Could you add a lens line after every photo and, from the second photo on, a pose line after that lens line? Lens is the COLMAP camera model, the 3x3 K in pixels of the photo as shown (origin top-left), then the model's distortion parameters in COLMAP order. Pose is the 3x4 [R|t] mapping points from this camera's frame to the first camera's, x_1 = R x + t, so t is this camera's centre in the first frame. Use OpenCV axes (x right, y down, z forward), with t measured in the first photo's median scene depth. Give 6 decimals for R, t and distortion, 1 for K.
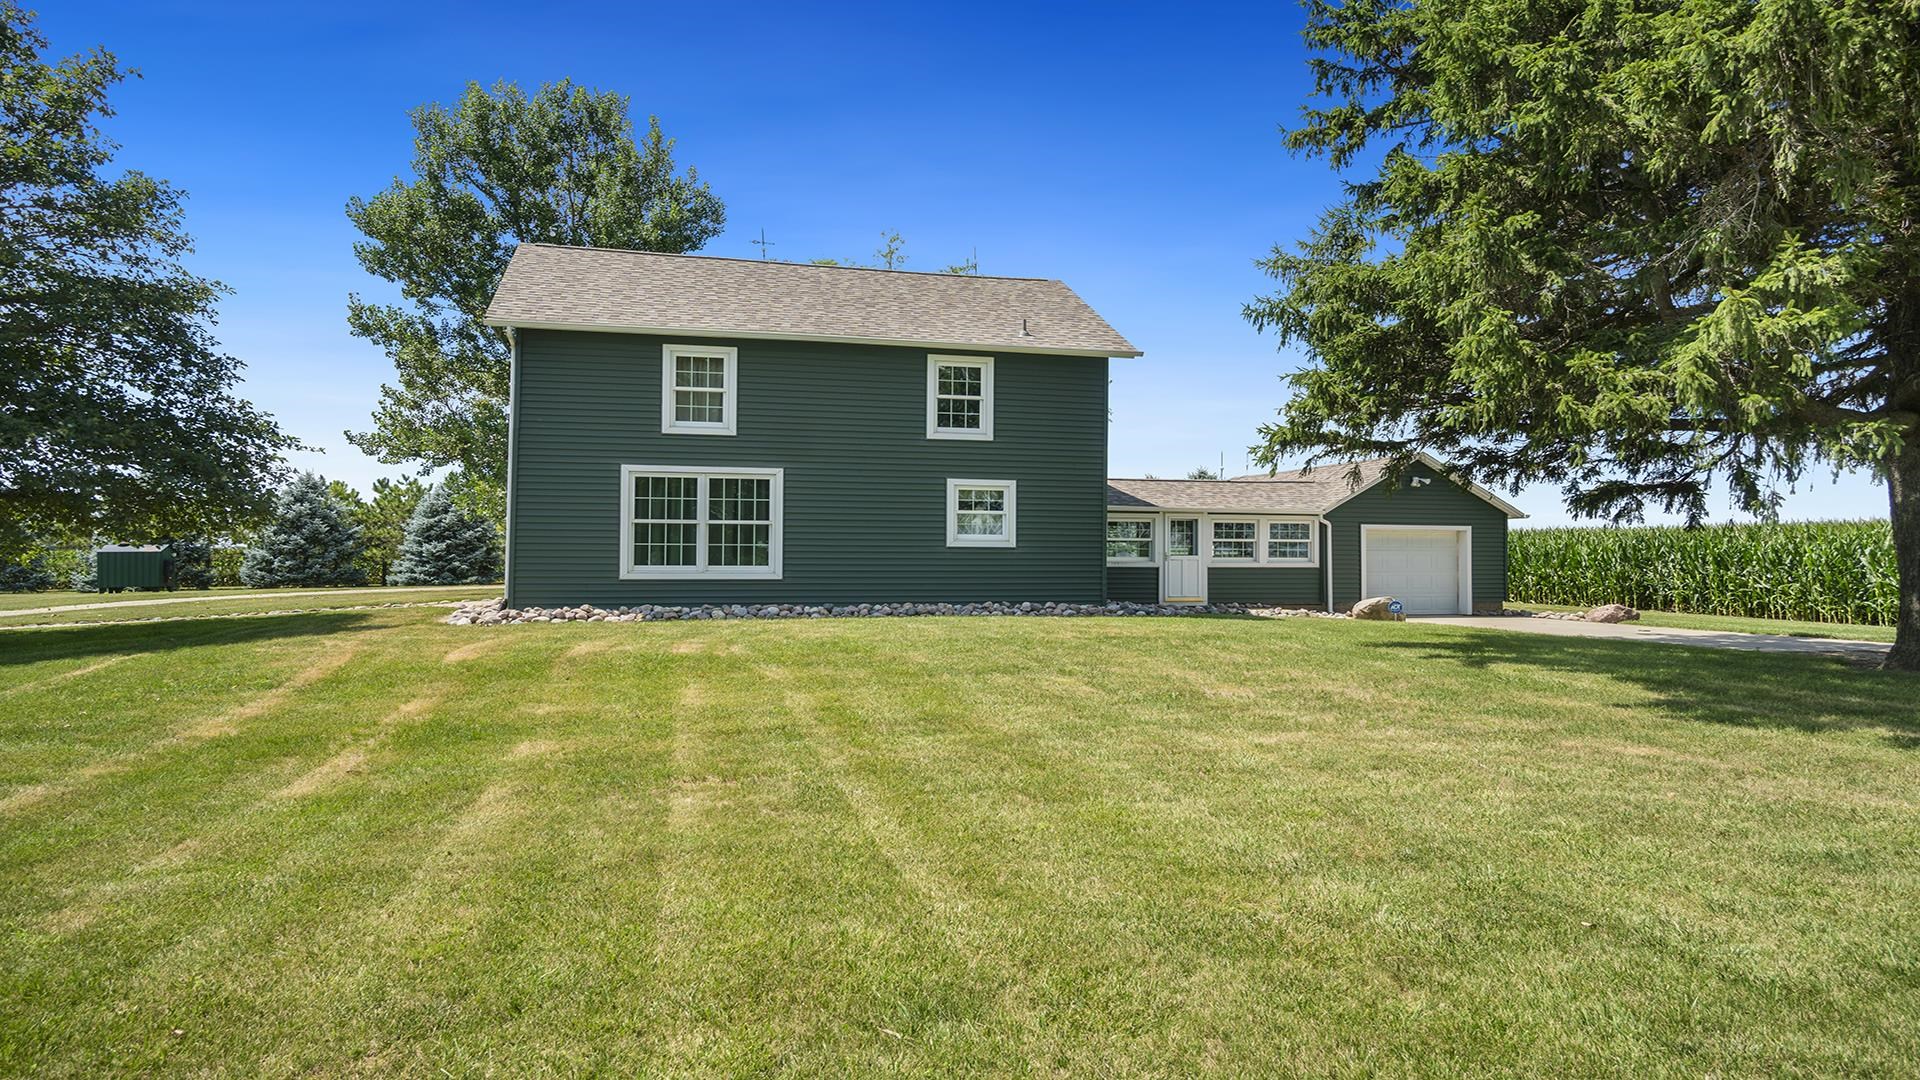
lens RADIAL K [[1240.4, 0, 956.2], [0, 1240.4, 538.0], [0, 0, 1]] dist [-0.002941, 0.000839]
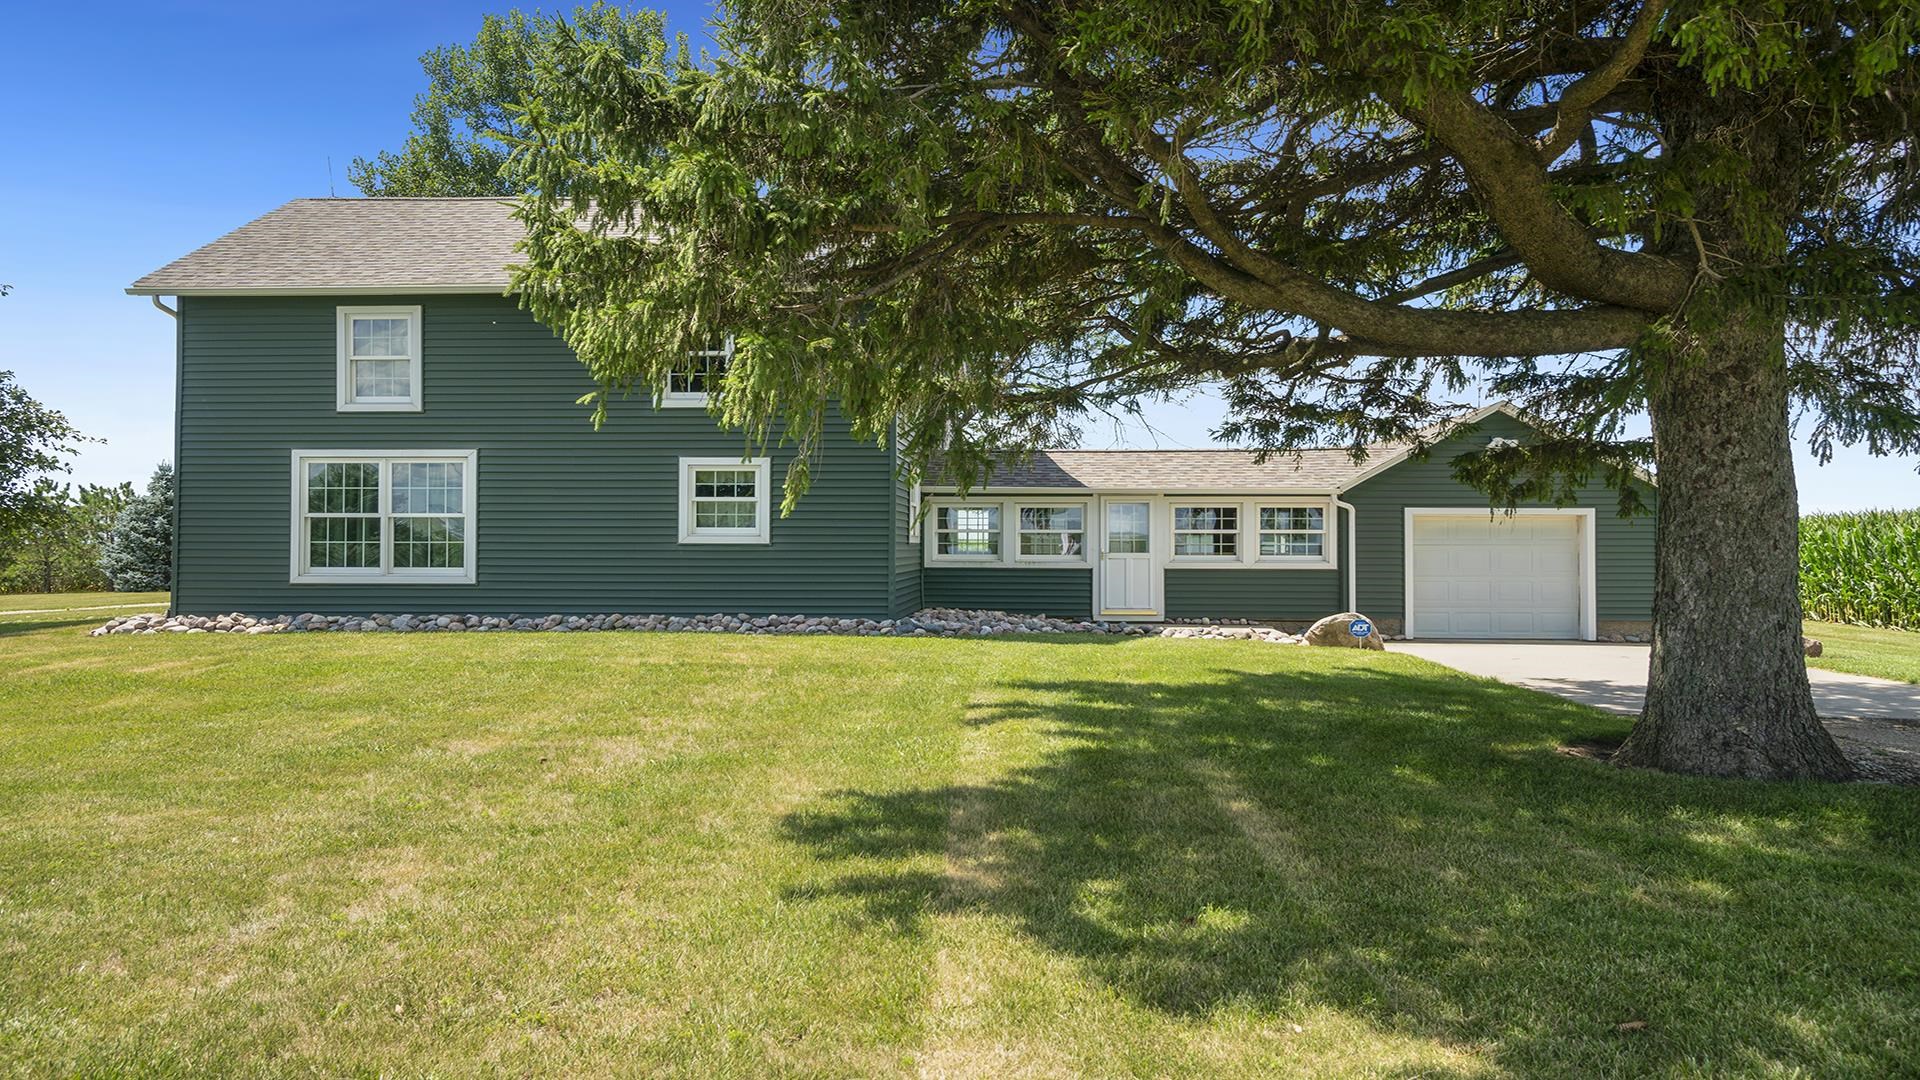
lens RADIAL K [[1528.1, 0, 968.1], [0, 1528.1, 538.7], [0, 0, 1]] dist [0.005910, 0.002353]
pose [[0.941550, -0.005834, -0.336823, 0.487147], [0.007606, 0.999963, 0.003942, 0.001594], [0.336788, -0.006273, 0.941560, 0.147712]]
